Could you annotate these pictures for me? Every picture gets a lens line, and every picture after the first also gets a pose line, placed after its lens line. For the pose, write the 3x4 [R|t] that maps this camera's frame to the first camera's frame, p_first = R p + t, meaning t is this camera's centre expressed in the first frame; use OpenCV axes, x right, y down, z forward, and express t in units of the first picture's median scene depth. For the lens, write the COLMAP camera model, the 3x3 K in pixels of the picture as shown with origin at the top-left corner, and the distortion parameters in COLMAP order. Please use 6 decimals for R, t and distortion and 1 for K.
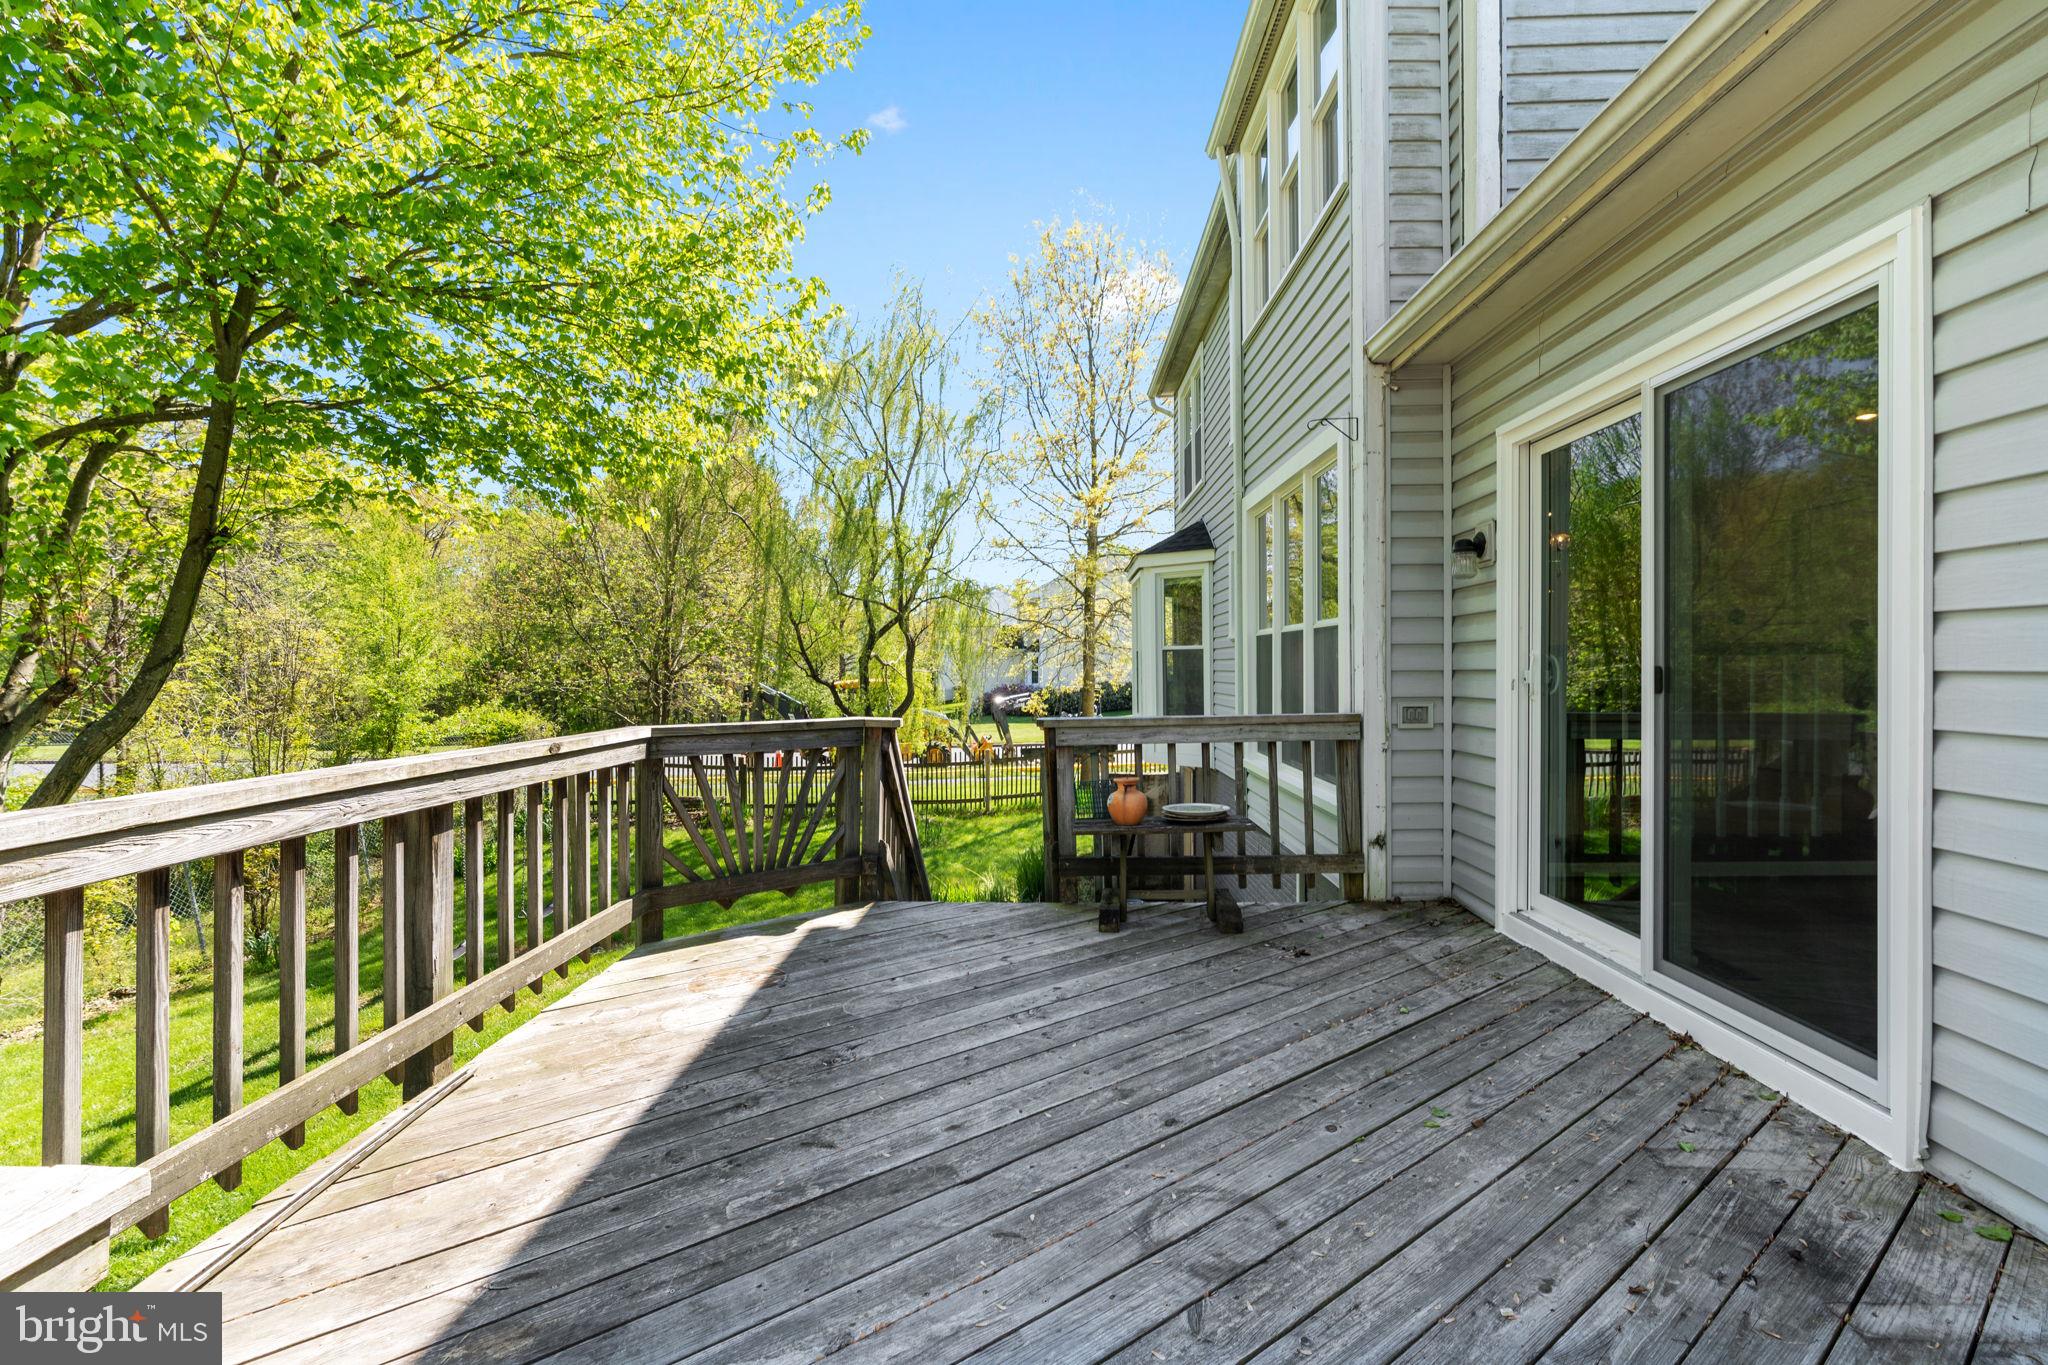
lens RADIAL K [[933.8, 0, 1022.0], [0, 933.8, 667.2], [0, 0, 1]] dist [-0.002667, -0.000662]
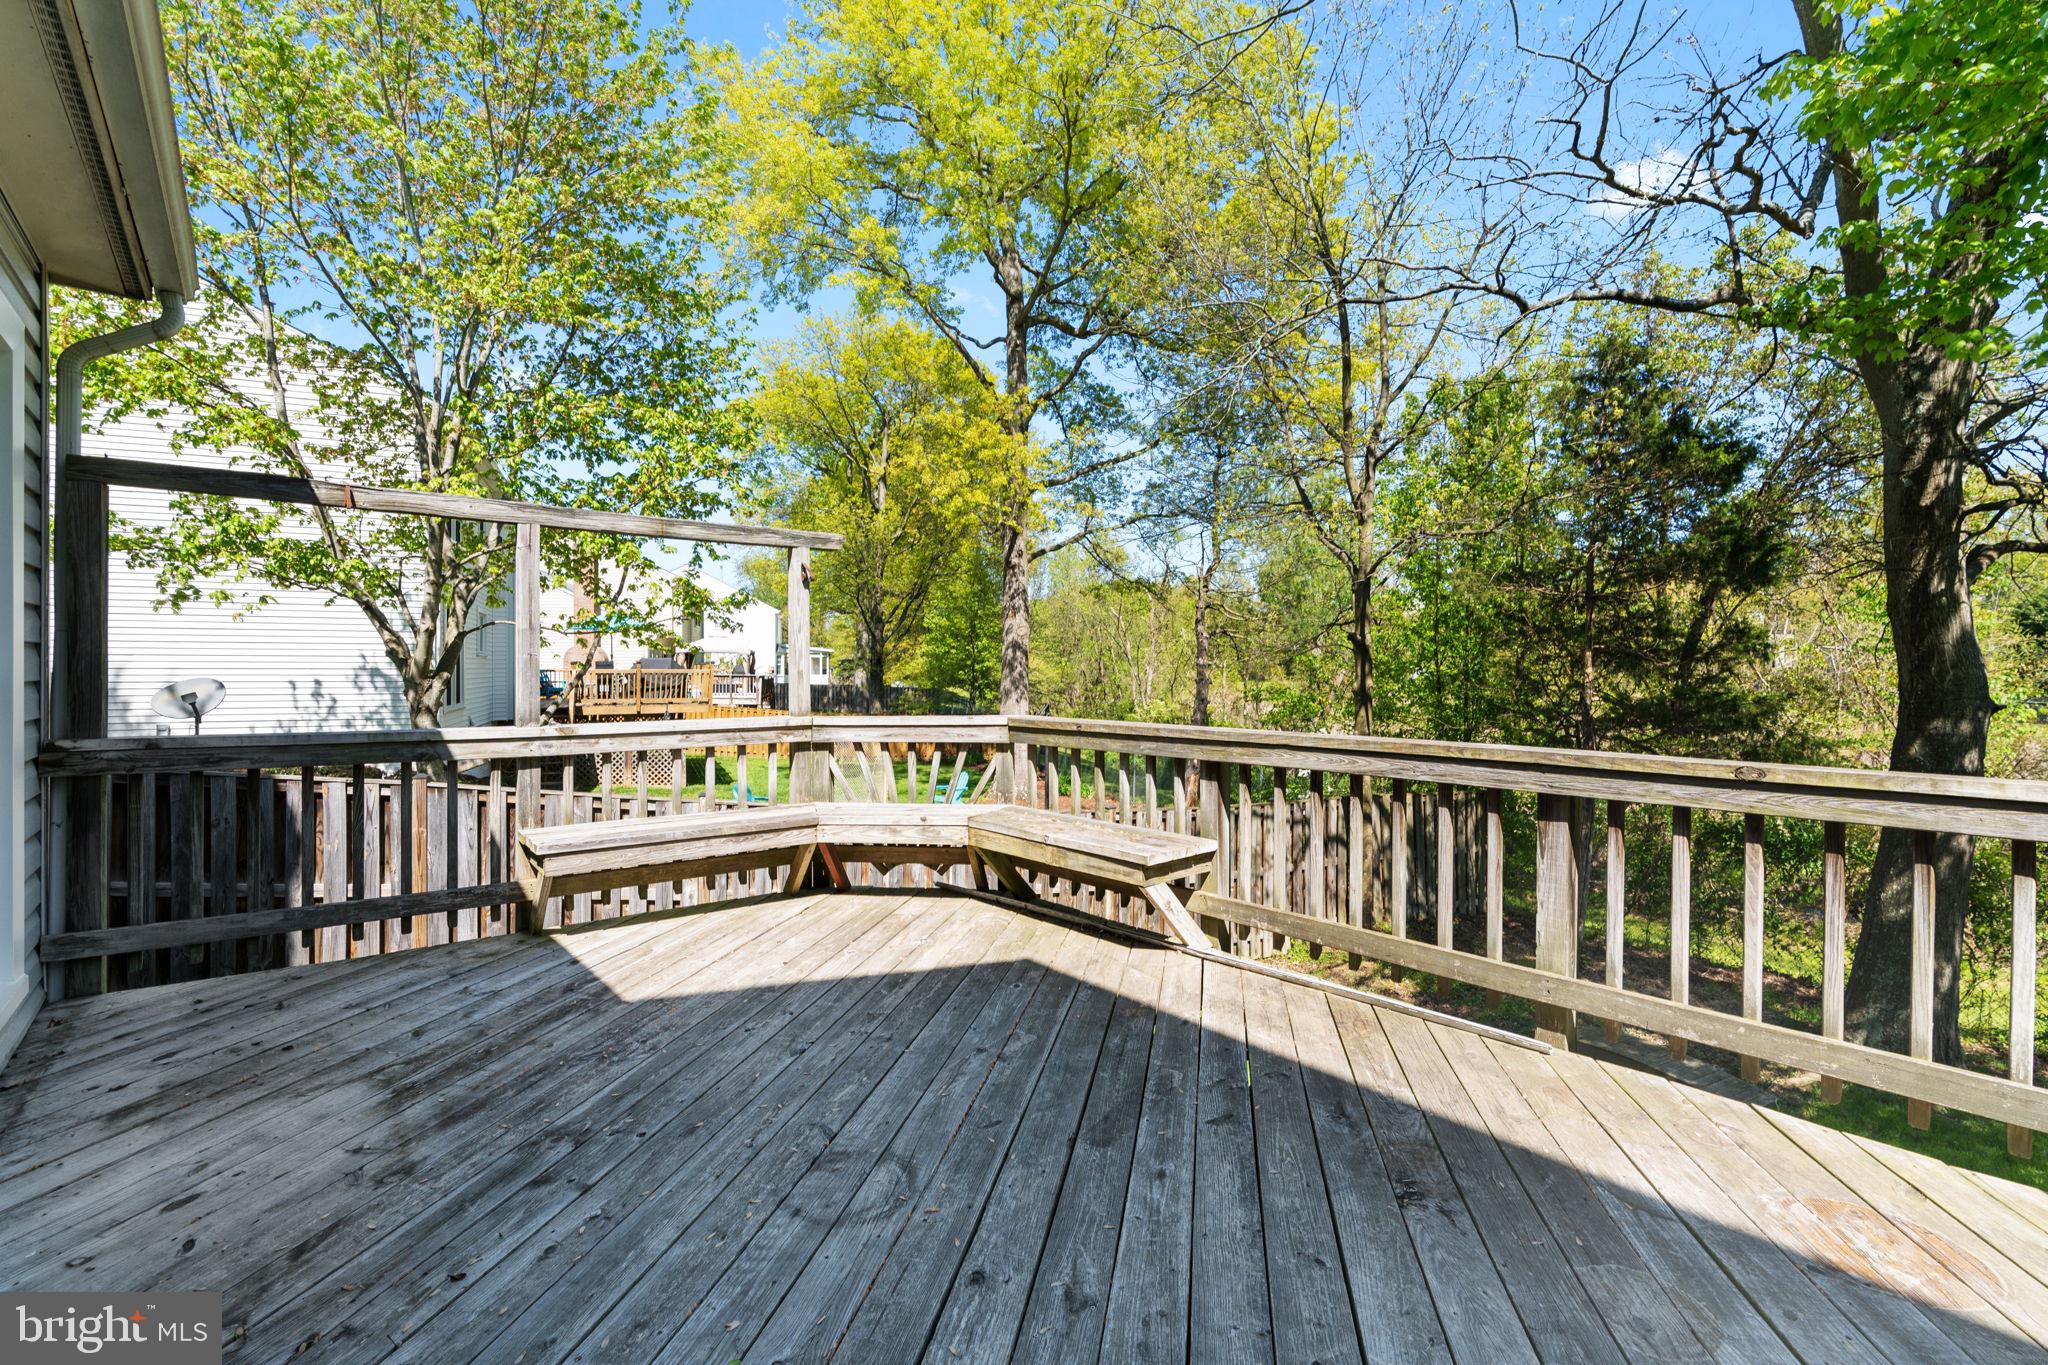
lens RADIAL K [[933.8, 0, 1022.0], [0, 933.8, 667.2], [0, 0, 1]] dist [-0.002667, -0.000662]
pose [[-0.758259, 0.001467, -0.651952, 0.708439], [0.004907, 0.999982, -0.003457, -0.003174], [0.651935, -0.005820, -0.758252, 1.816707]]
